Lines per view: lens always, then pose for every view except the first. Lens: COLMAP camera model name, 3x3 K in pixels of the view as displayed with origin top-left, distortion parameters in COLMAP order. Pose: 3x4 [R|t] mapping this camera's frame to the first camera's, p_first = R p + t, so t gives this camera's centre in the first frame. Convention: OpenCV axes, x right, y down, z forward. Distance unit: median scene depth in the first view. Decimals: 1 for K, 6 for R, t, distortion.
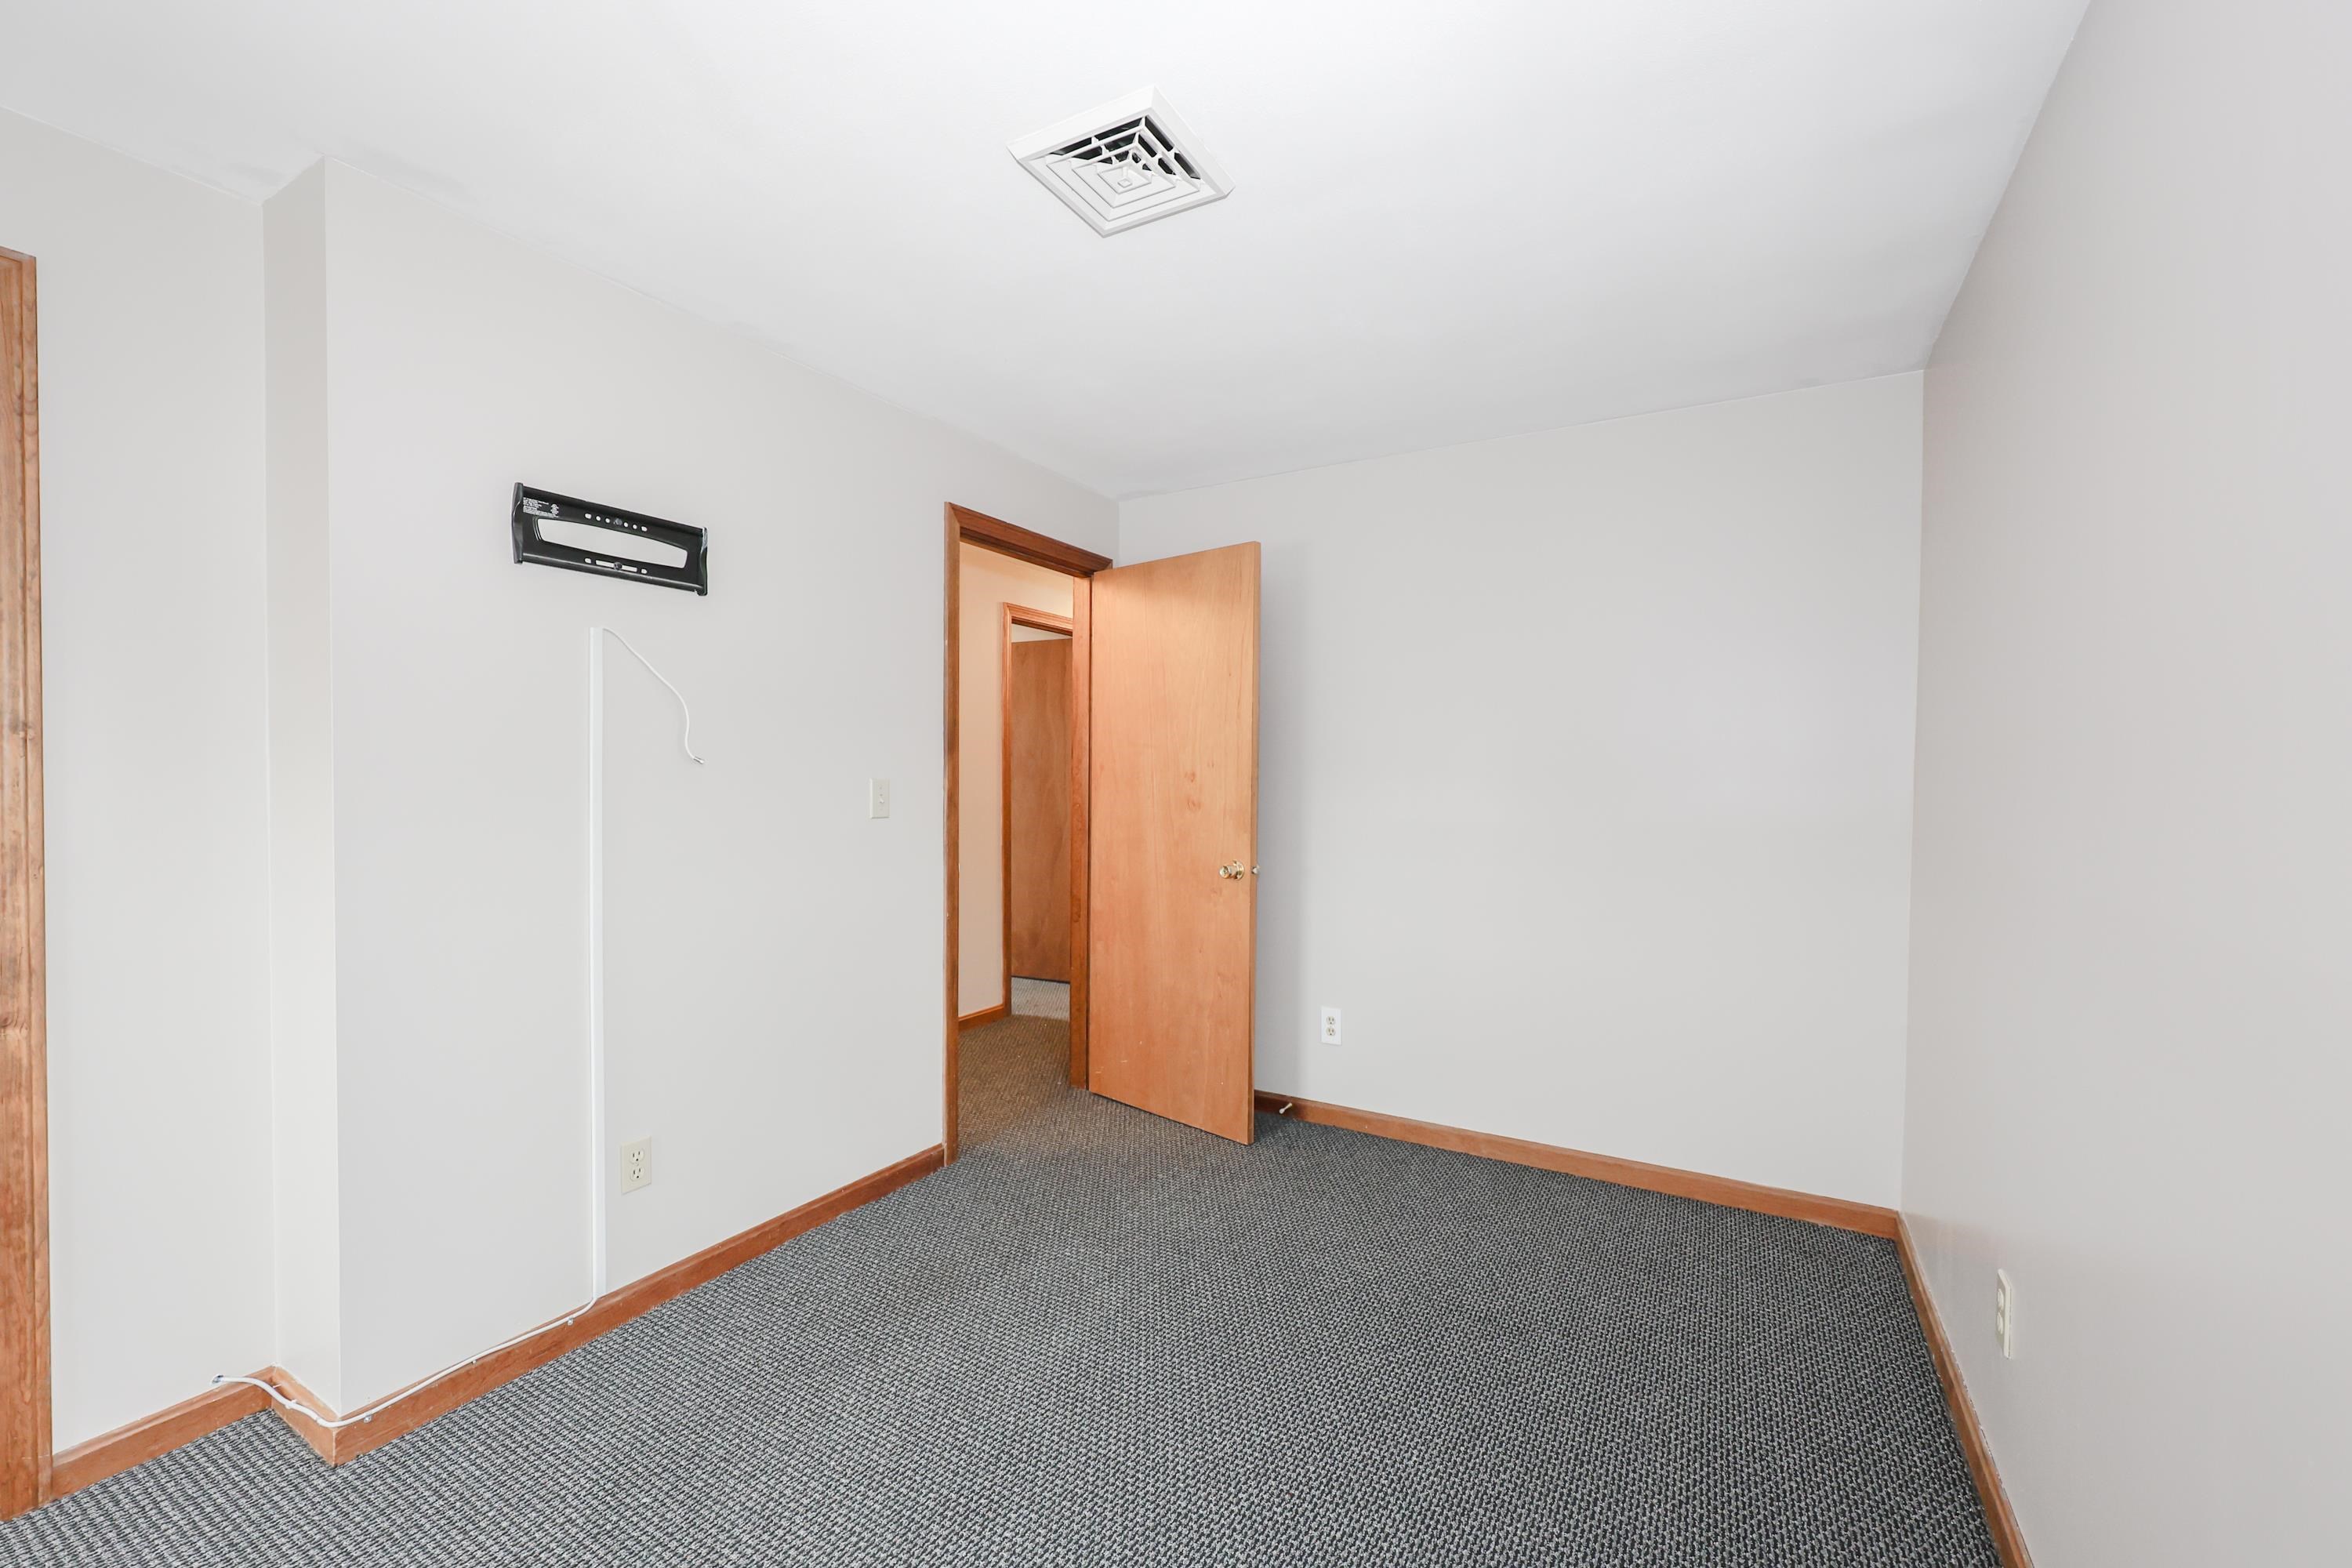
lens RADIAL K [[973.4, 0, 1169.0], [0, 973.4, 786.9], [0, 0, 1]] dist [0.002126, -0.000056]
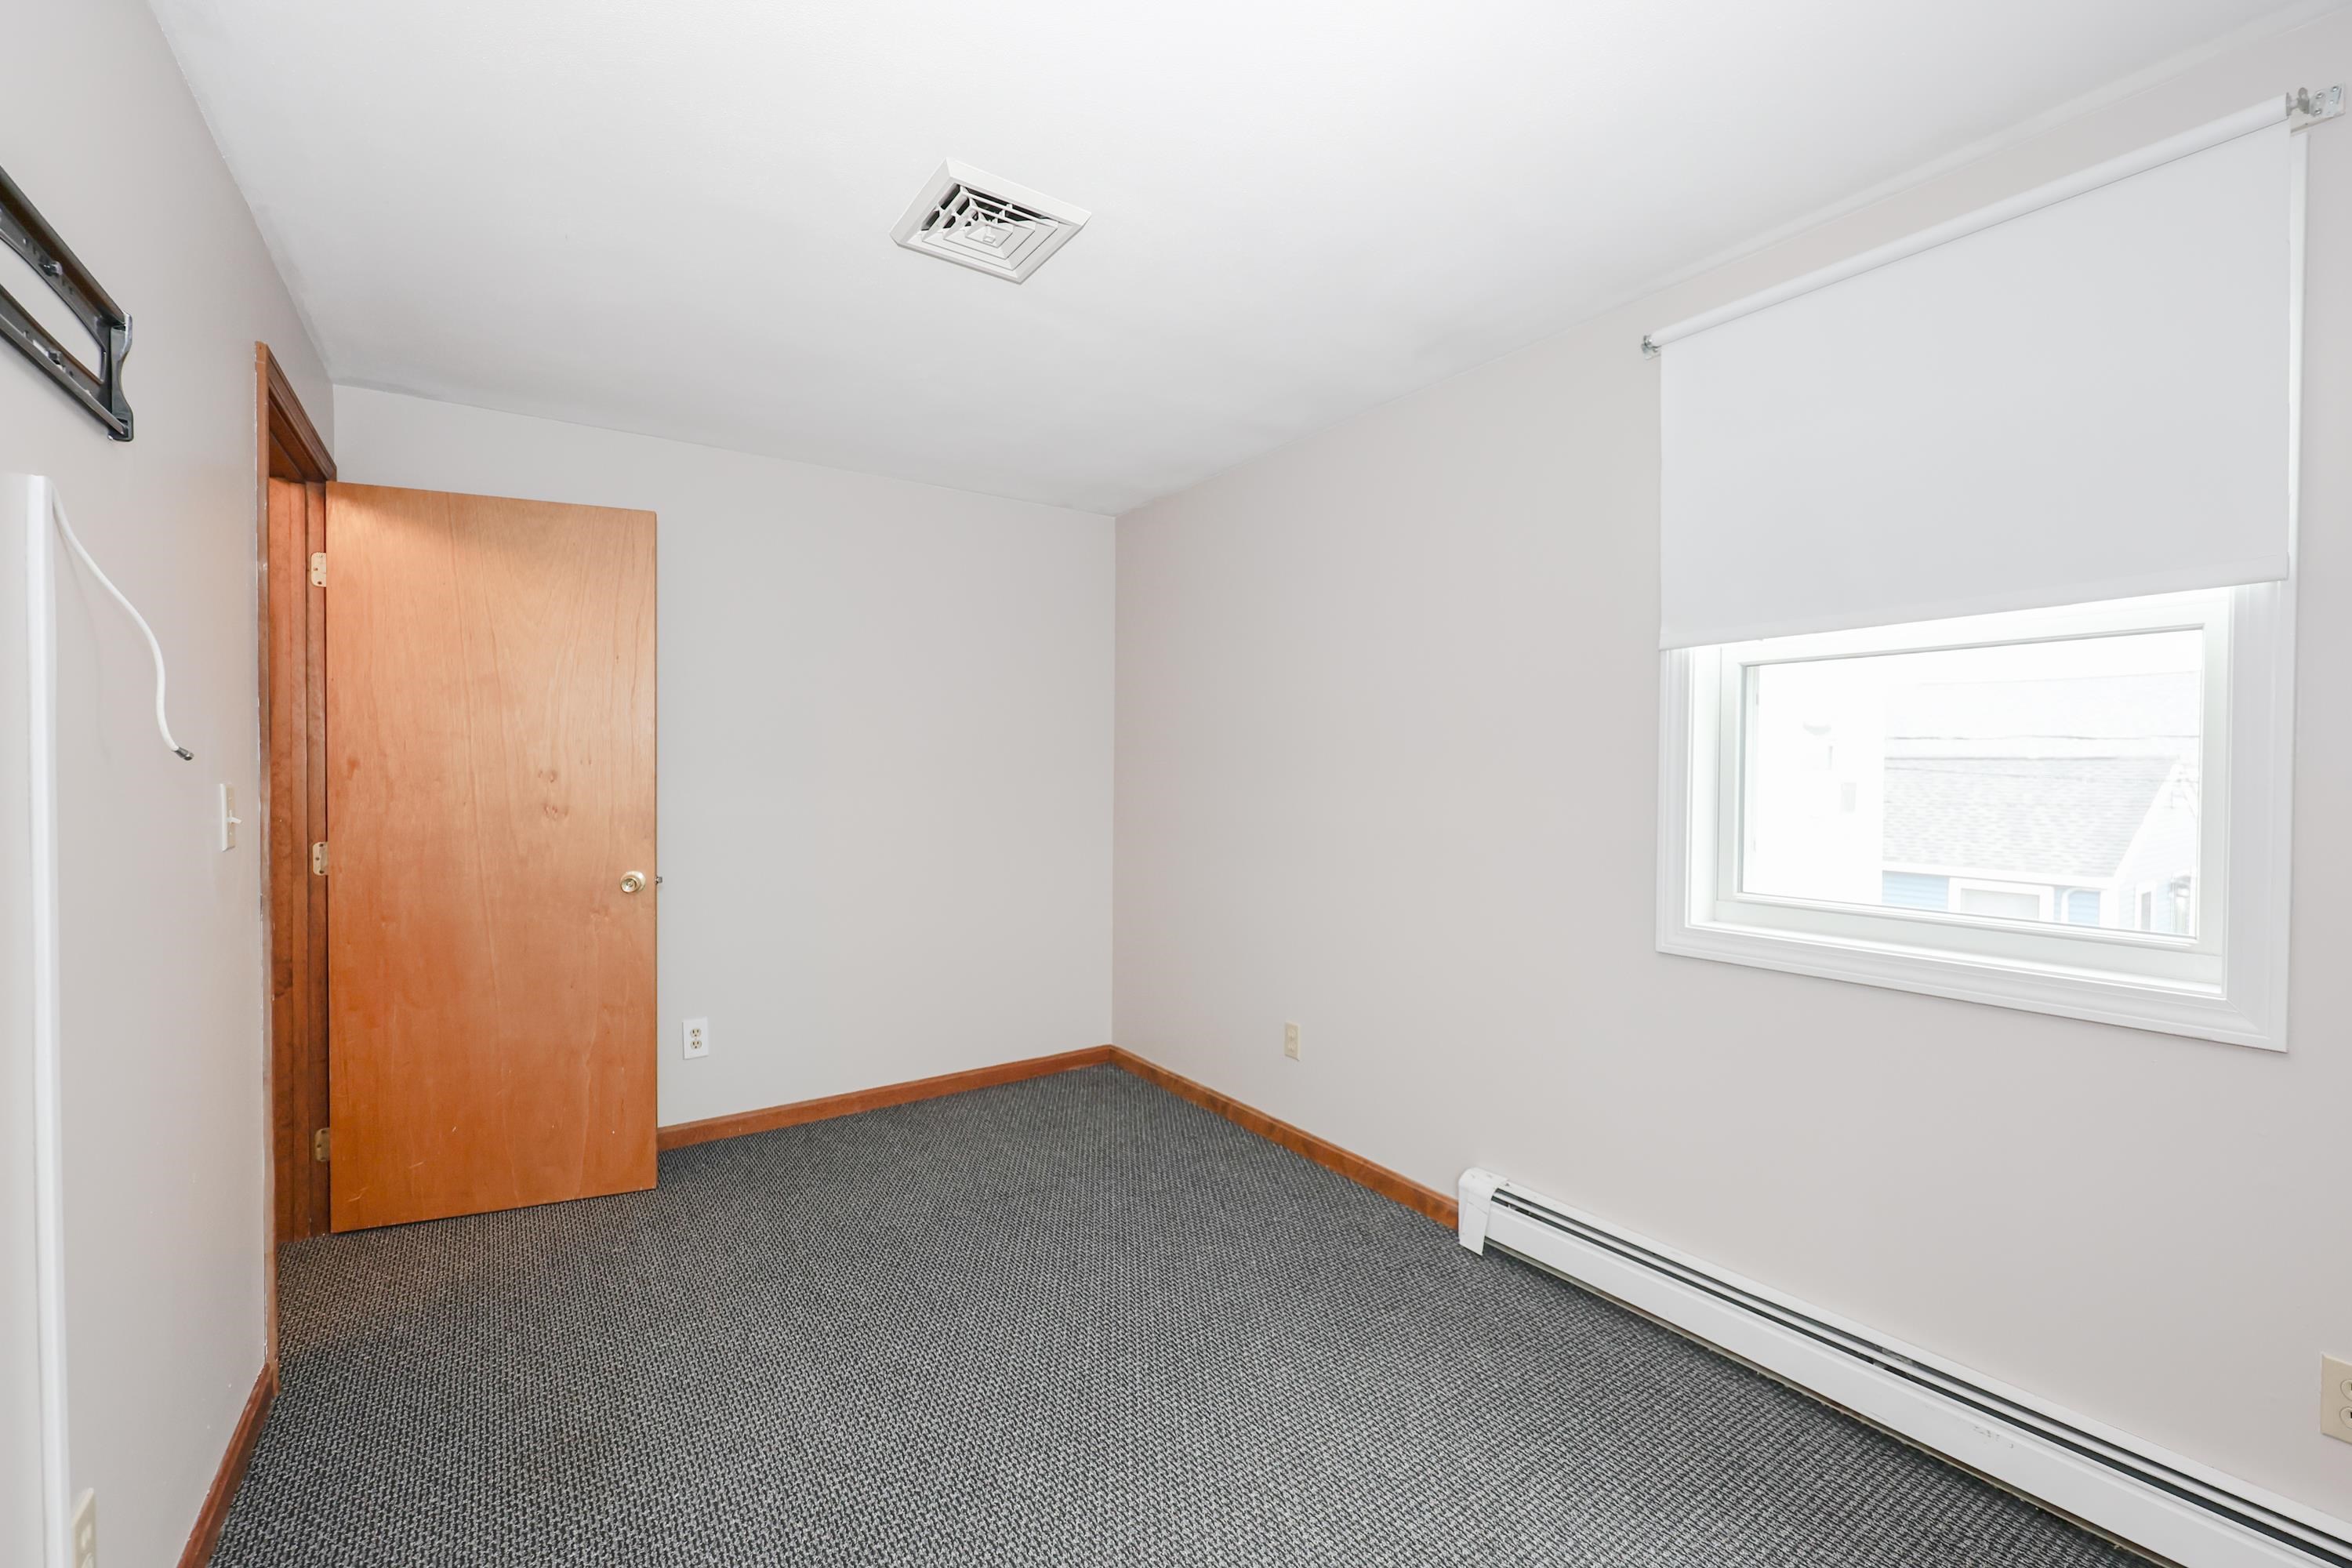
lens RADIAL K [[973.4, 0, 1169.0], [0, 973.4, 786.9], [0, 0, 1]] dist [0.002126, -0.000056]
pose [[0.421739, -0.020589, 0.906484, -0.501192], [0.015360, 0.999761, 0.015561, -0.006014], [-0.906587, 0.007361, 0.421954, 0.186574]]
